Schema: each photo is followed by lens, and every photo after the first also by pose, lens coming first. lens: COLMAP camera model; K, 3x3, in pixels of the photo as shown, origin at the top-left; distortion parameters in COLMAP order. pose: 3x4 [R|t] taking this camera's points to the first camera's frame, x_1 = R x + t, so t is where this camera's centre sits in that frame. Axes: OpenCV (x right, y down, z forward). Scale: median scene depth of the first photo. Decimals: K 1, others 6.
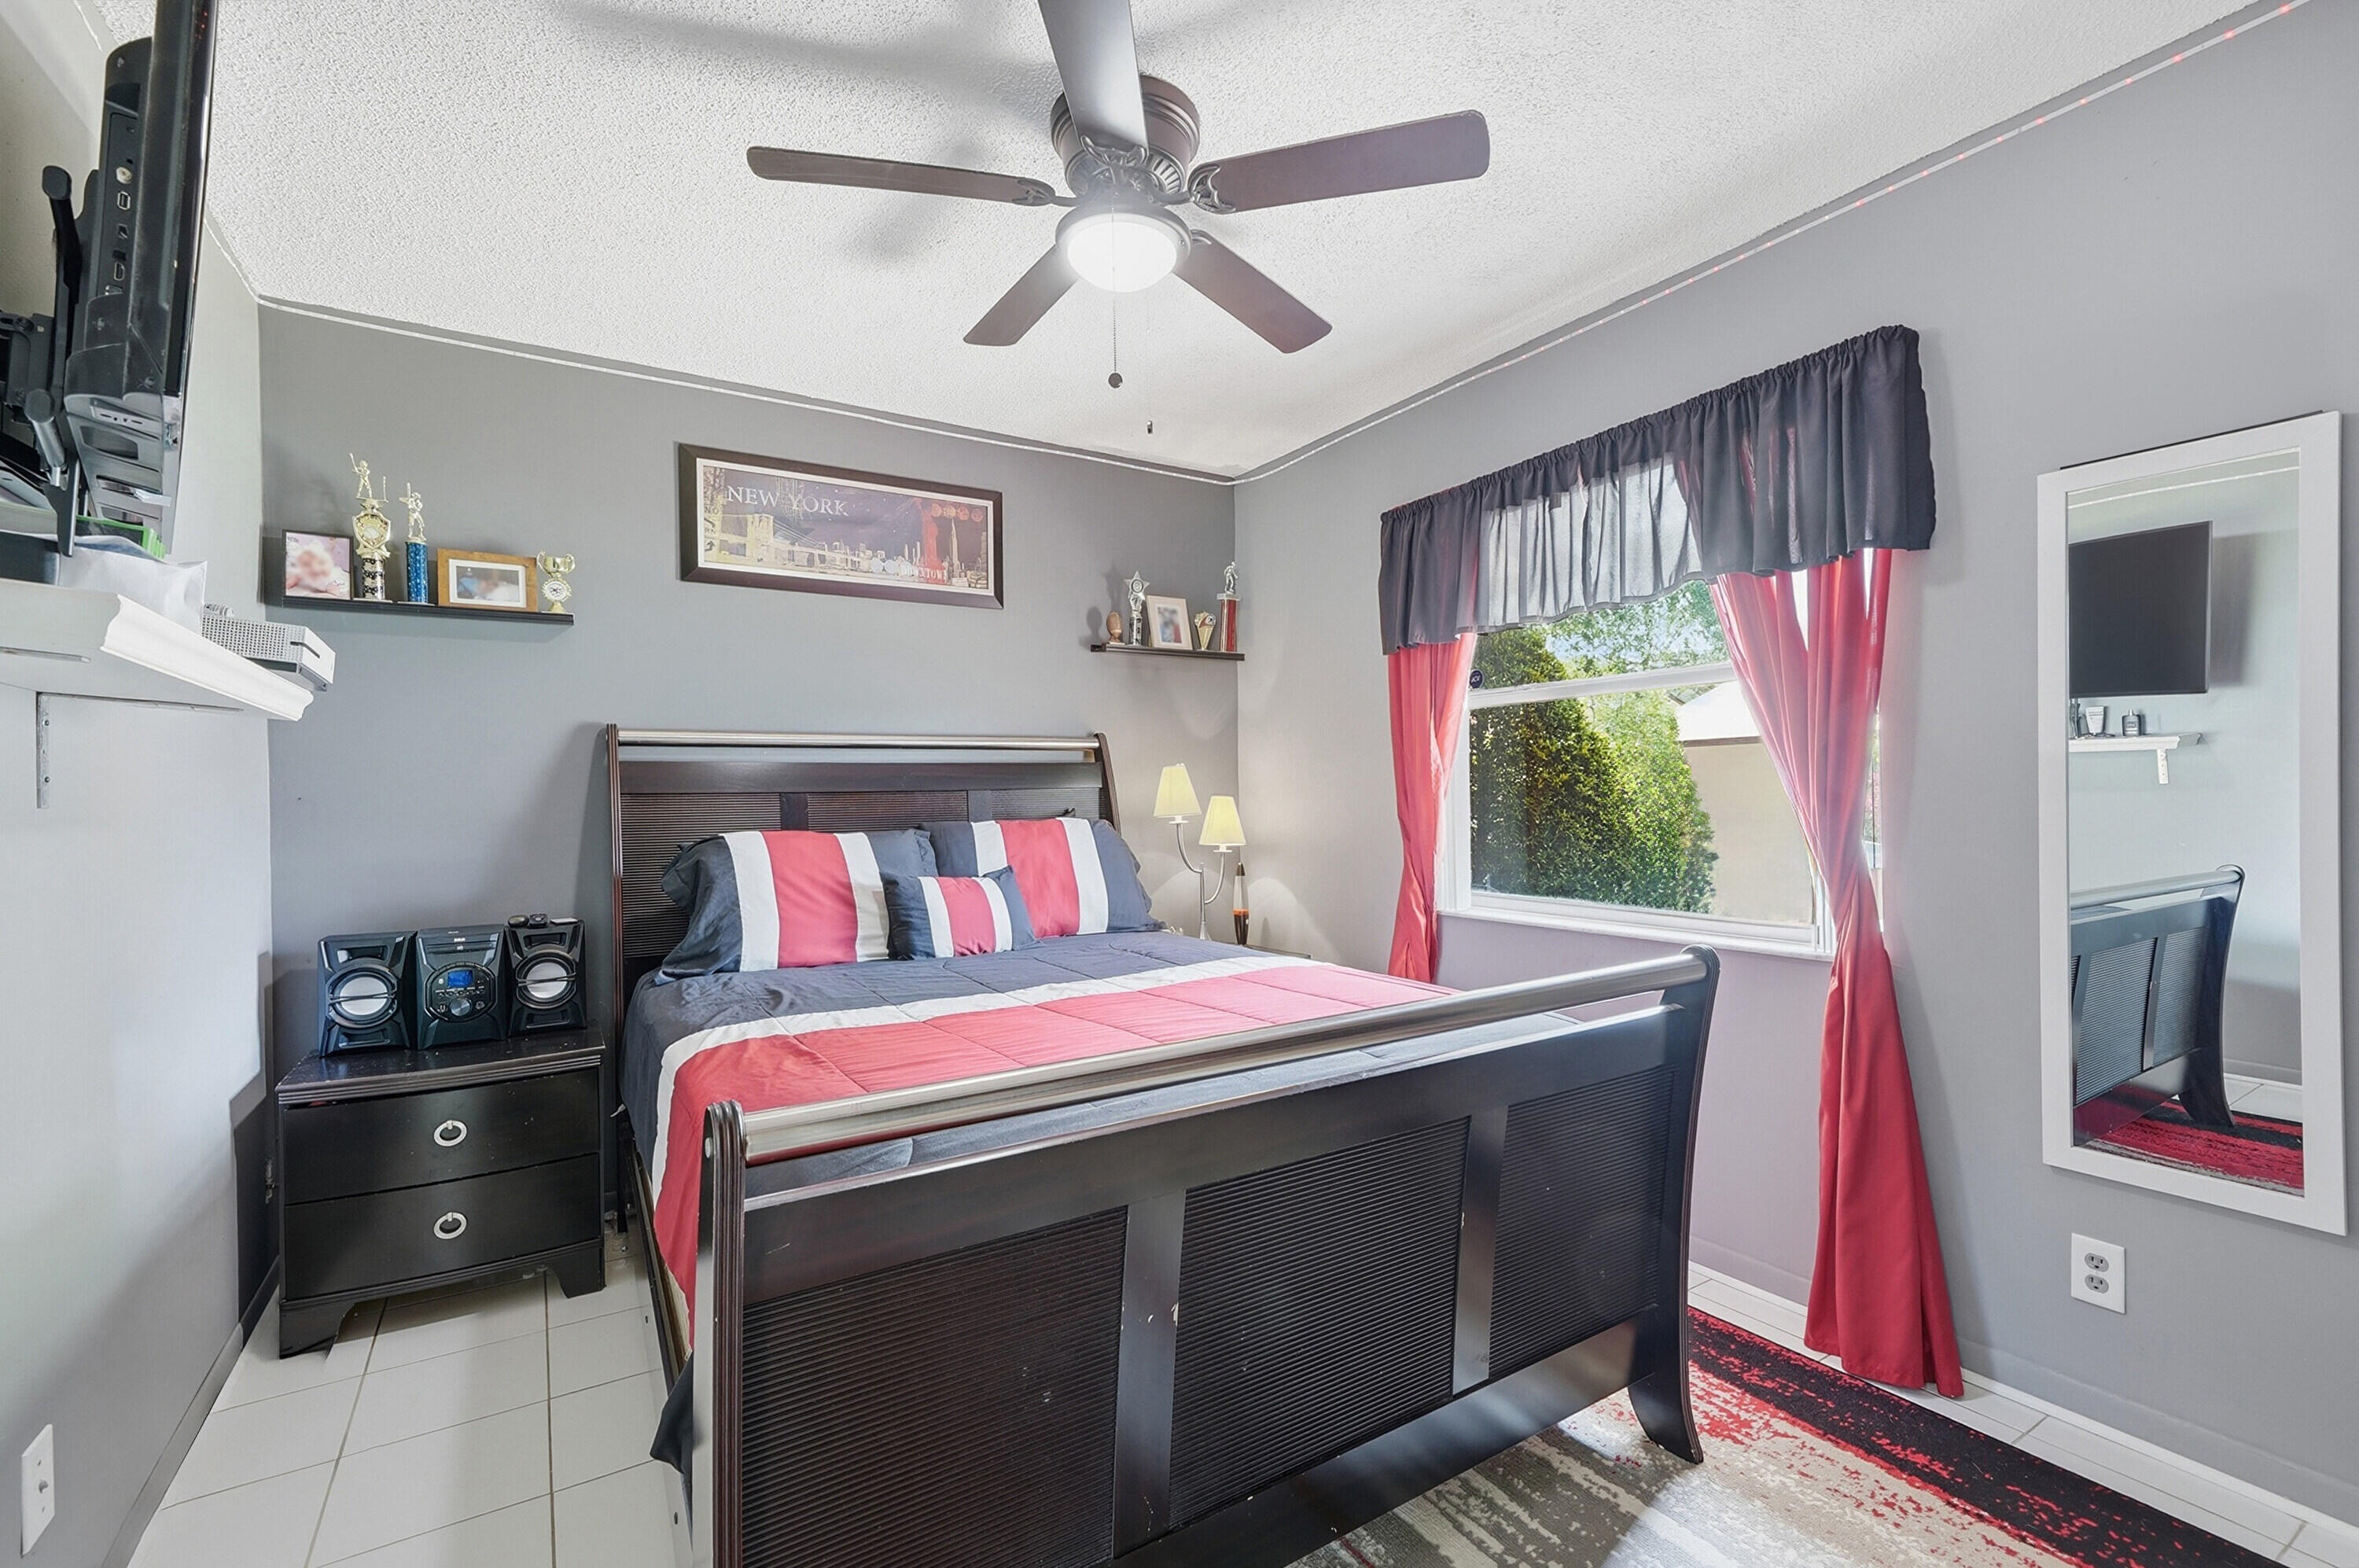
lens RADIAL K [[1073.7, 0, 1179.5], [0, 1073.7, 784.0], [0, 0, 1]] dist [0.006067, 0.000348]
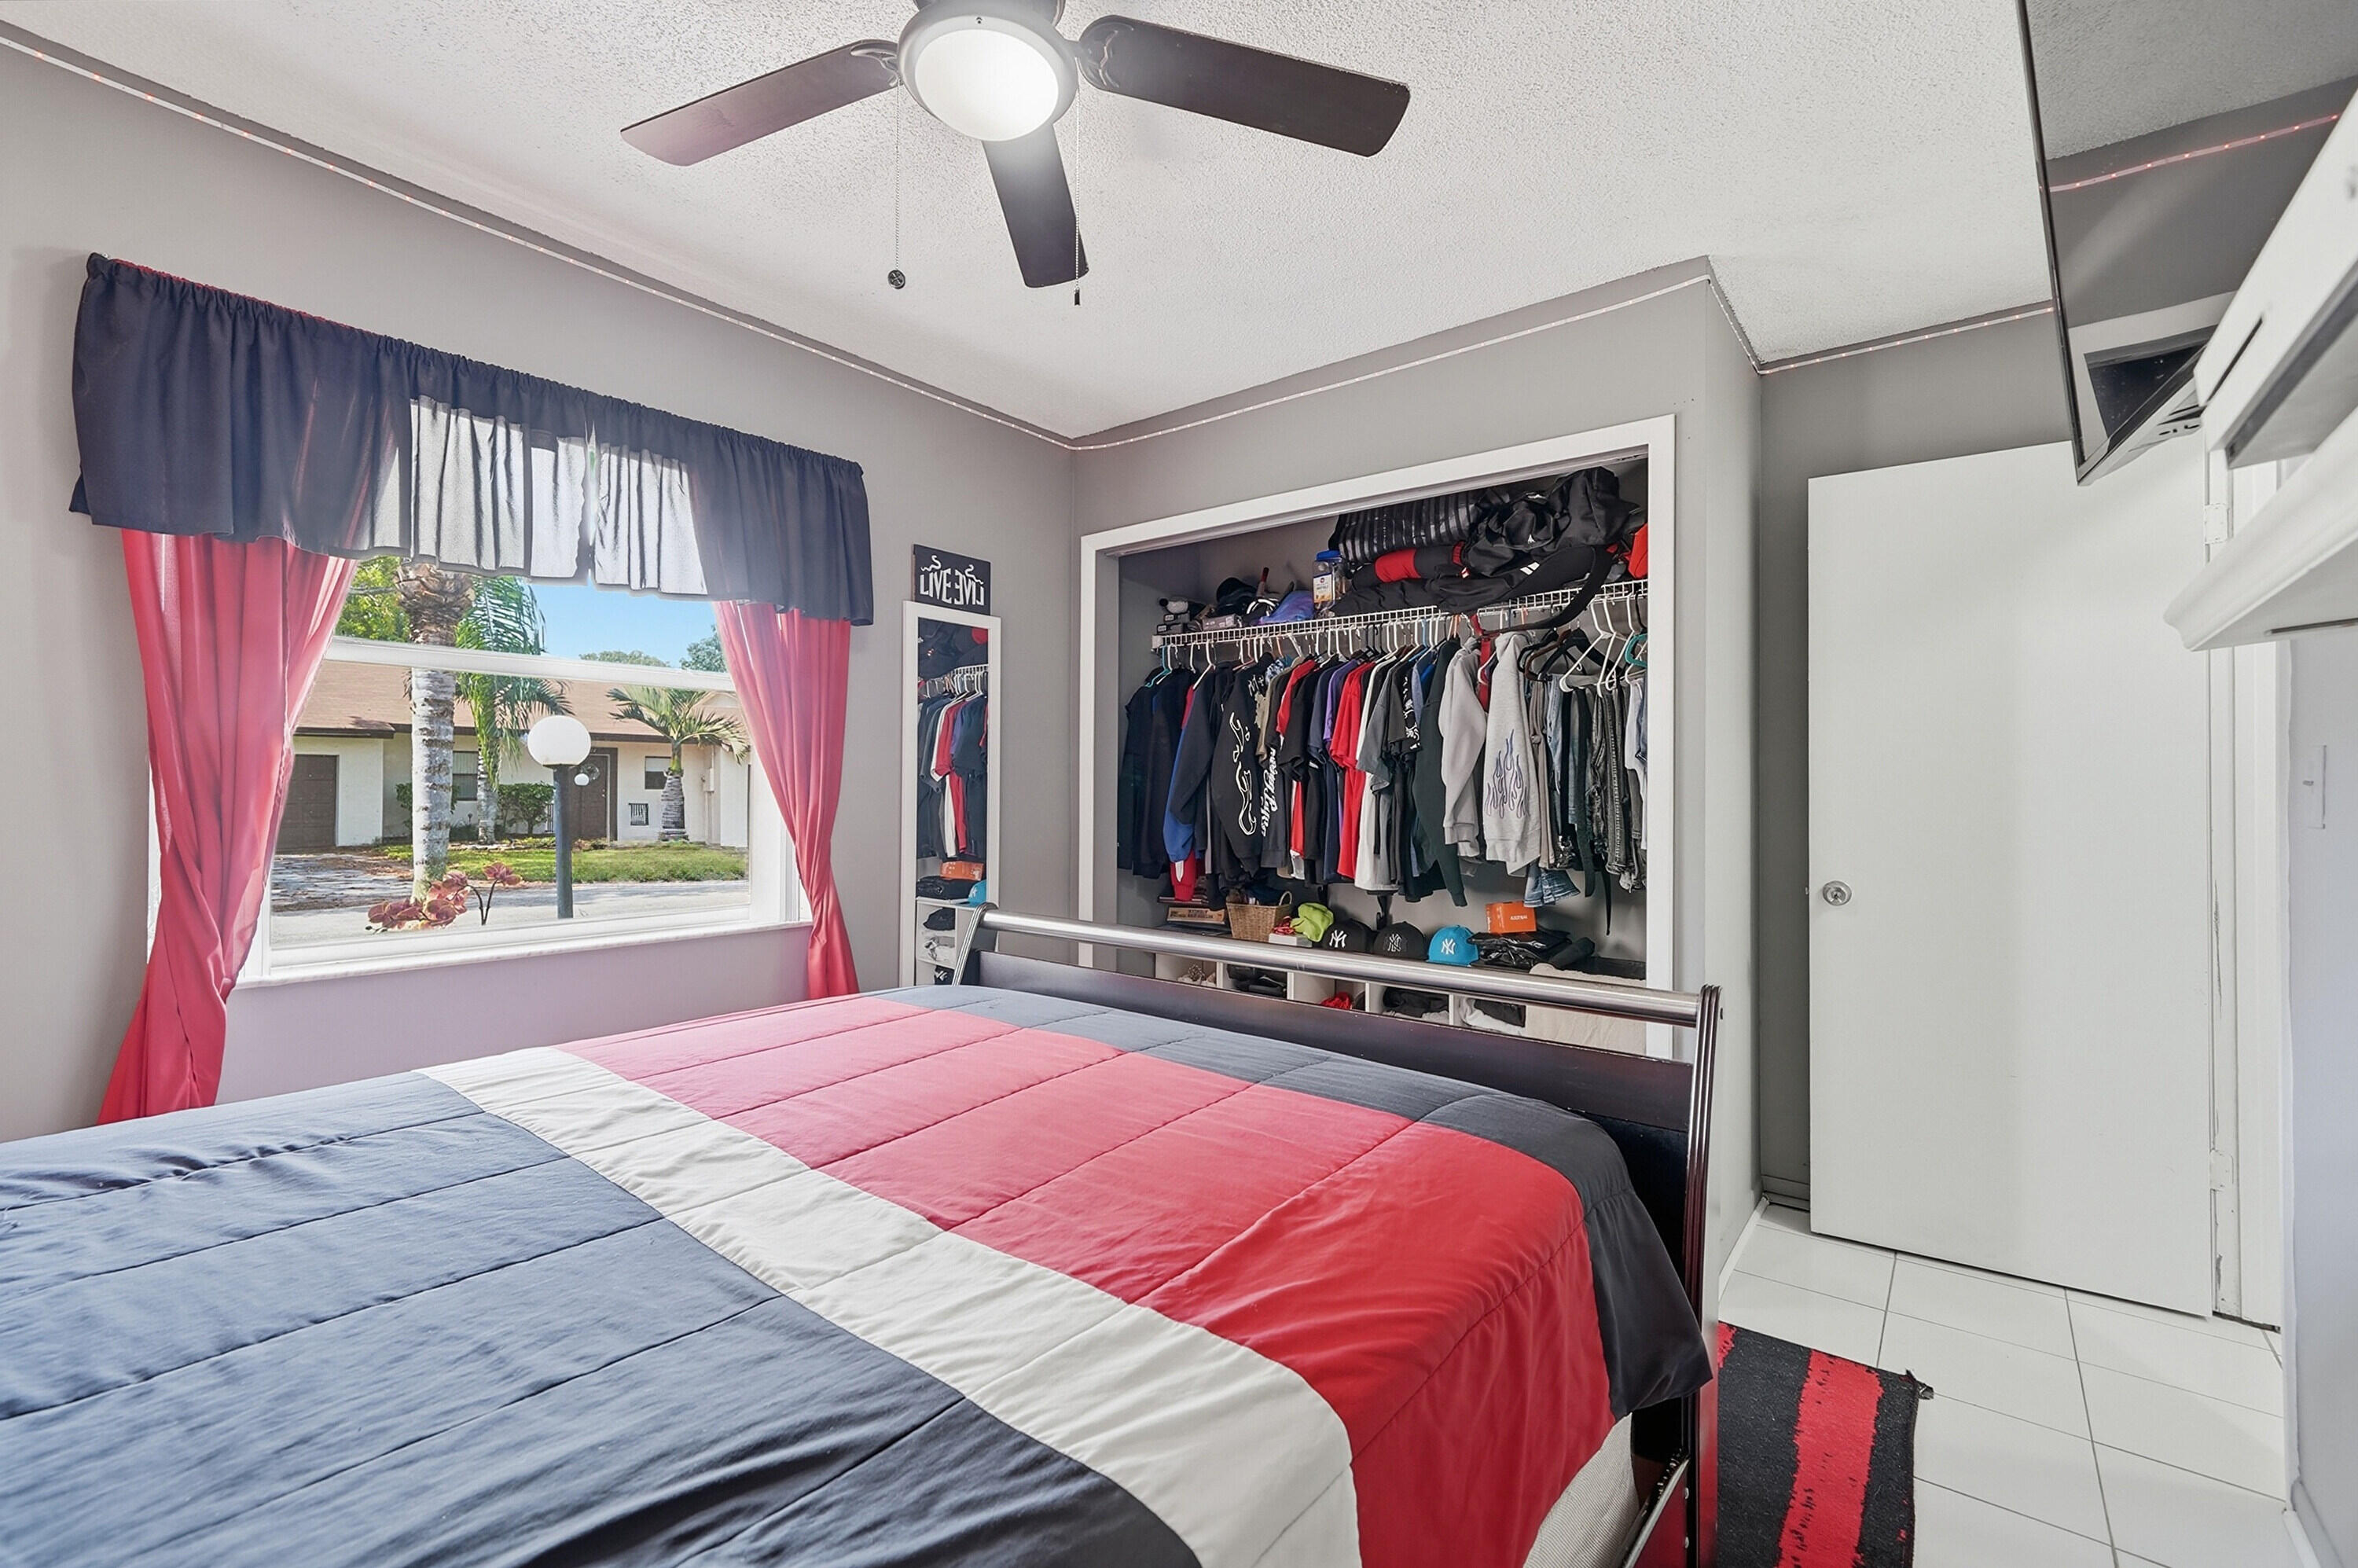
lens RADIAL K [[966.4, 0, 1186.2], [0, 966.4, 787.7], [0, 0, 1]] dist [0.001158, -0.000067]
pose [[-0.358325, 0.006023, 0.933577, -0.574466], [-0.000406, 0.999978, -0.006607, 0.012117], [-0.933597, -0.002747, -0.358315, 0.861414]]
